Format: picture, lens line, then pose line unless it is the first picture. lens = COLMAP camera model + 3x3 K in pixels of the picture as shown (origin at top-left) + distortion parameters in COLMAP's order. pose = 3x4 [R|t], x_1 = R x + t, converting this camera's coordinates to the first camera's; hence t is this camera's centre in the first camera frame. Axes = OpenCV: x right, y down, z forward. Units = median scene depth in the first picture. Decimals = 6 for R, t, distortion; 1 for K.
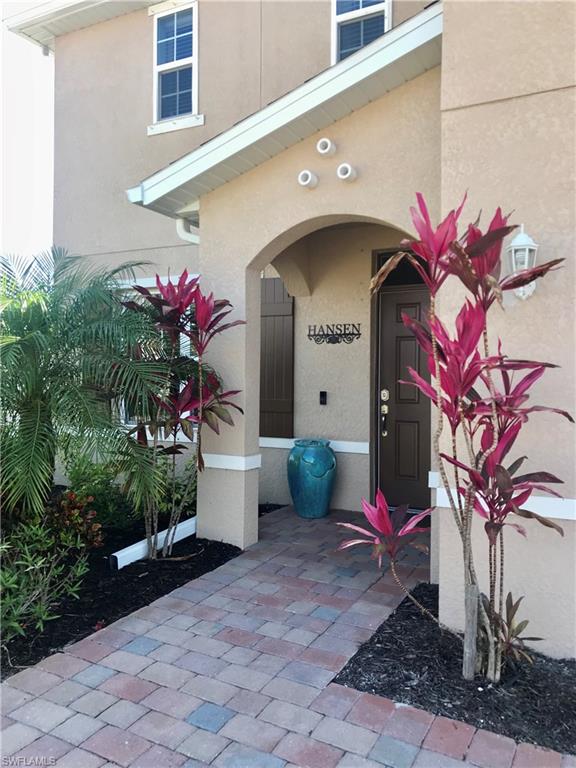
lens RADIAL K [[637.5, 0, 288.0], [0, 637.5, 384.0], [0, 0, 1]] dist [0.064073, -0.001084]
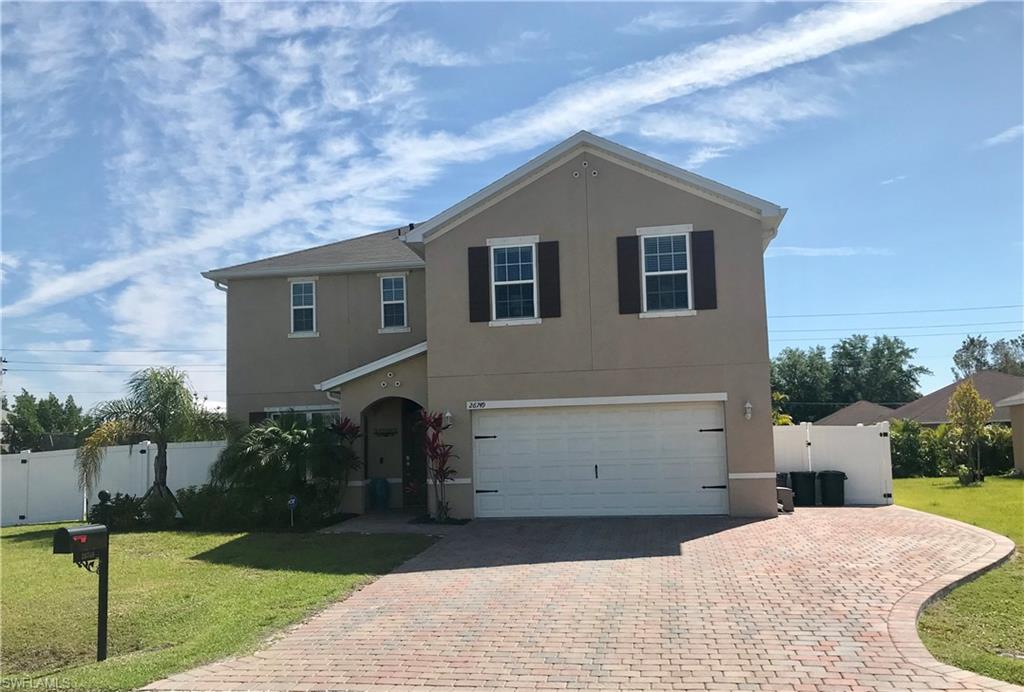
lens RADIAL K [[856.5, 0, 512.0], [0, 856.5, 346.0], [0, 0, 1]] dist [0.007226, 0.000681]
pose [[0.946997, 0.002485, 0.321232, -0.733090], [0.041377, 0.990697, -0.129646, 0.048790], [-0.318566, 0.136066, 0.938084, -3.158437]]
